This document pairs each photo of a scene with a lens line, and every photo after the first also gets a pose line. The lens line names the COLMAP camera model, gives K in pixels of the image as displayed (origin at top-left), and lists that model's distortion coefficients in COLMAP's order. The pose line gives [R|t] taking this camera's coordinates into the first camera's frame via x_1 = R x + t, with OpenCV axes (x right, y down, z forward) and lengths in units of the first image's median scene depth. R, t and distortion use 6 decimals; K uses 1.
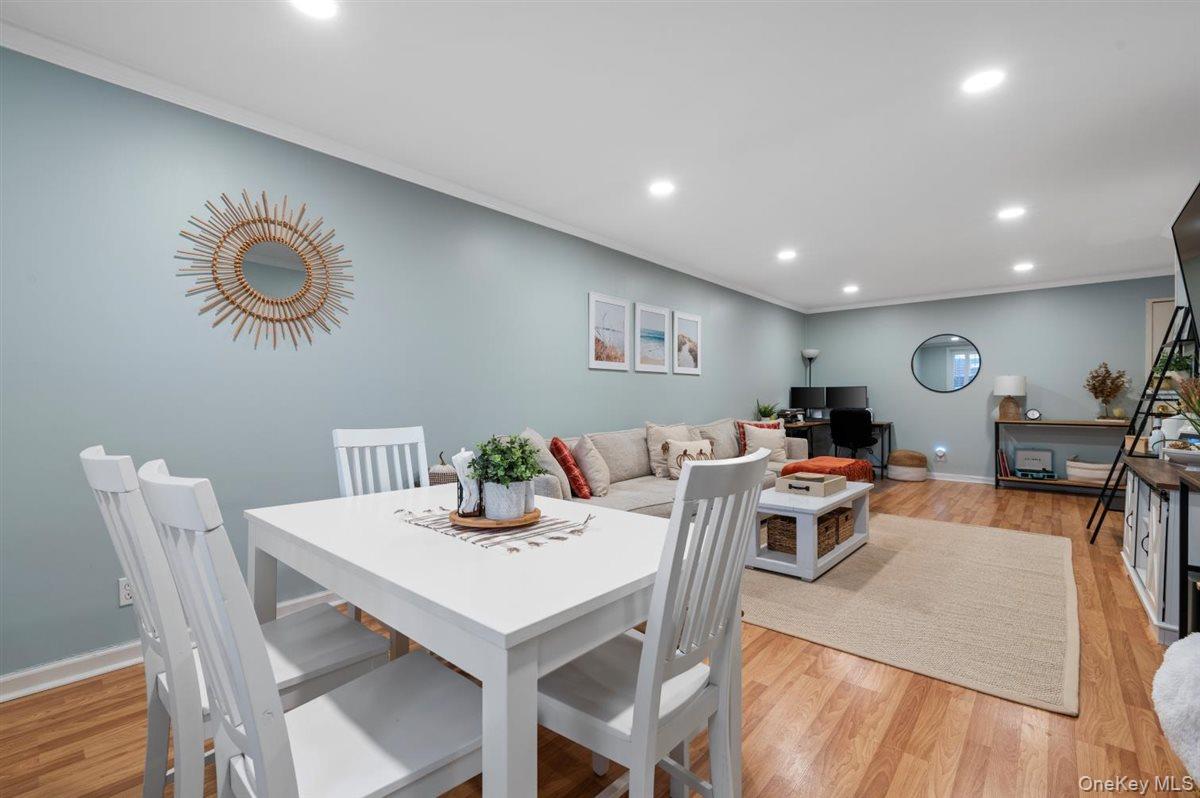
lens RADIAL K [[521.3, 0, 596.5], [0, 521.3, 399.6], [0, 0, 1]] dist [-0.000213, 0.000221]
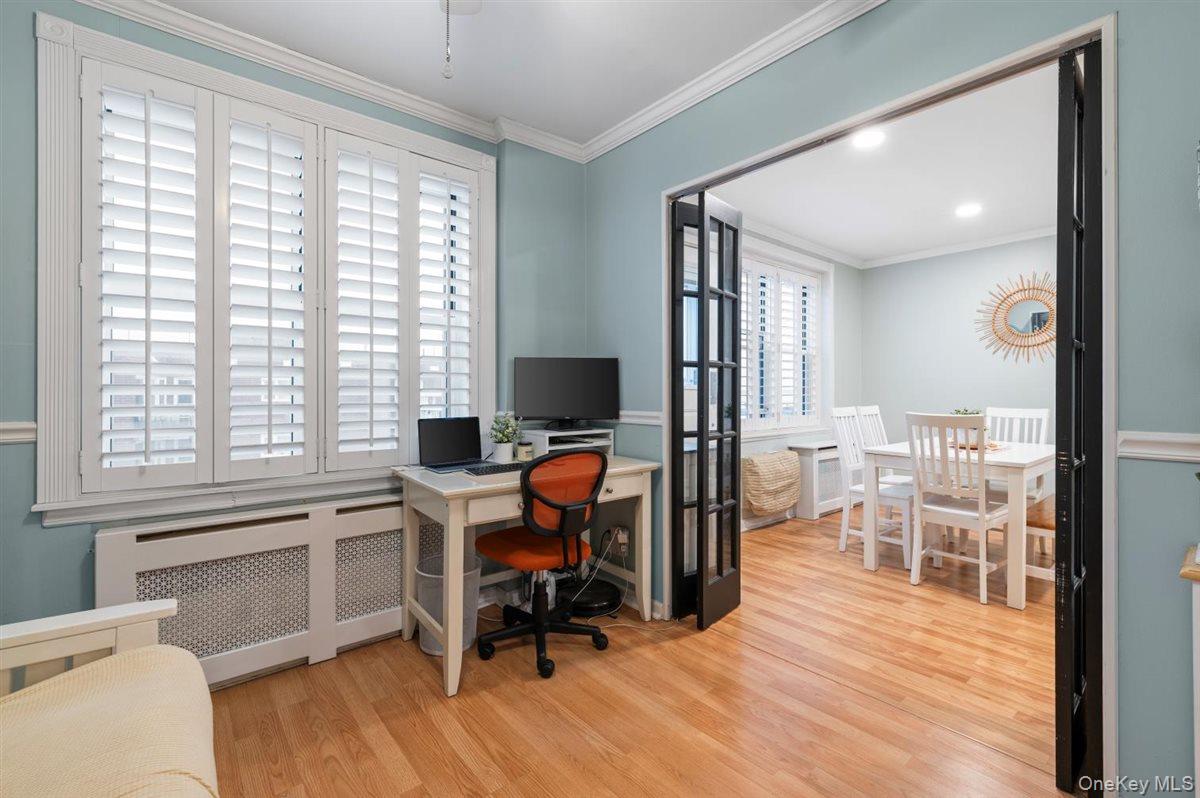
lens RADIAL K [[518.1, 0, 602.1], [0, 518.1, 389.5], [0, 0, 1]] dist [-0.000044, -0.000404]
pose [[-0.134515, -0.000769, -0.990911, 0.556851], [-0.000049, 1.000000, -0.000769, -0.002871], [0.990912, -0.000055, -0.134515, -0.074550]]
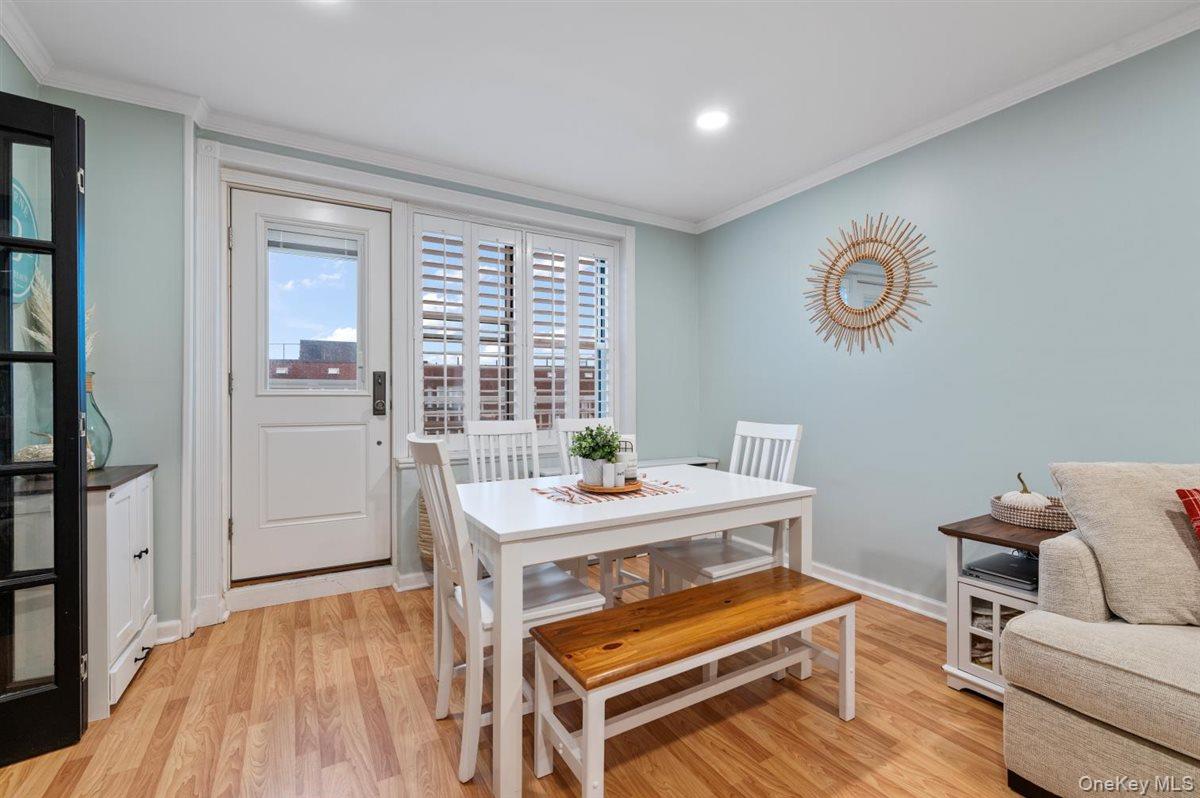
lens RADIAL K [[515.1, 0, 601.3], [0, 515.1, 397.1], [0, 0, 1]] dist [0.000155, -0.000142]
pose [[-0.292349, 0.005354, -0.956297, 0.275545], [0.003182, 0.999984, 0.004626, -0.003431], [0.956306, -0.001690, -0.292361, 0.340706]]
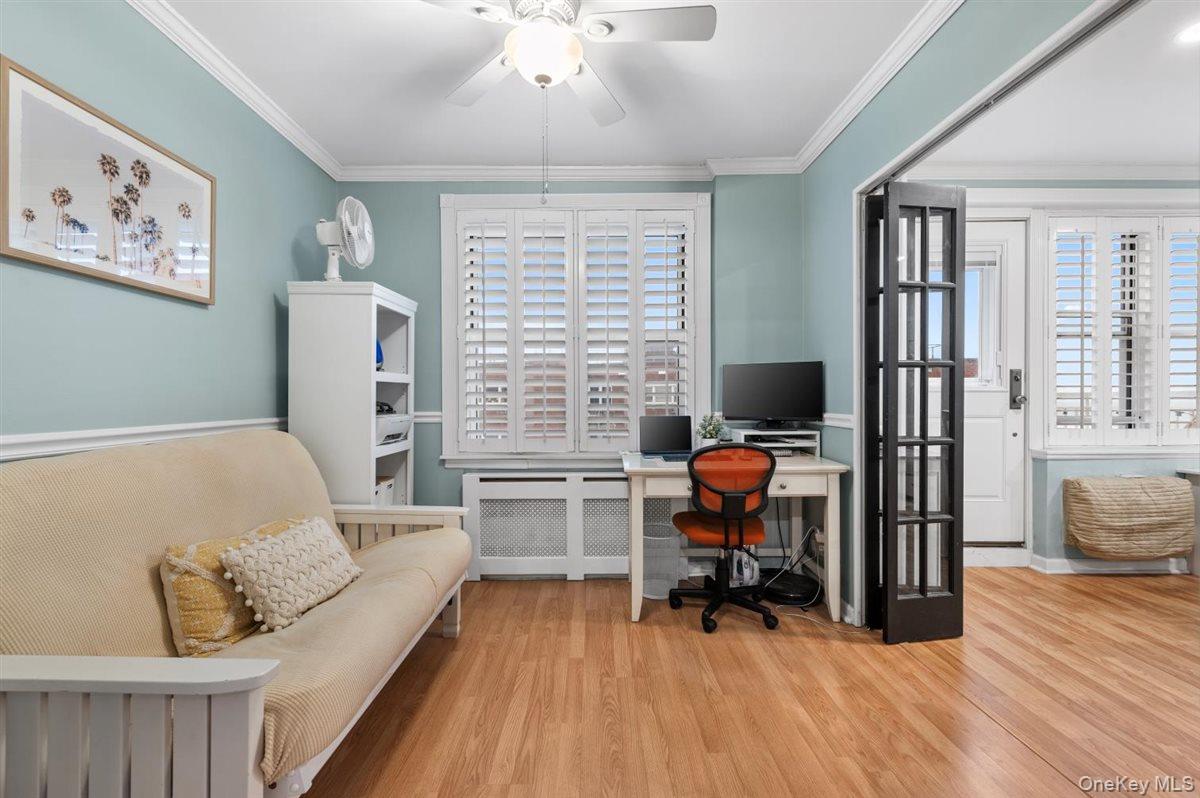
lens RADIAL K [[521.3, 0, 596.5], [0, 521.3, 399.6], [0, 0, 1]] dist [-0.000213, 0.000221]
pose [[-0.733636, 0.010900, -0.679456, 0.566859], [0.006214, 0.999937, 0.009332, -0.002258], [0.679515, 0.002624, -0.733657, 0.086386]]
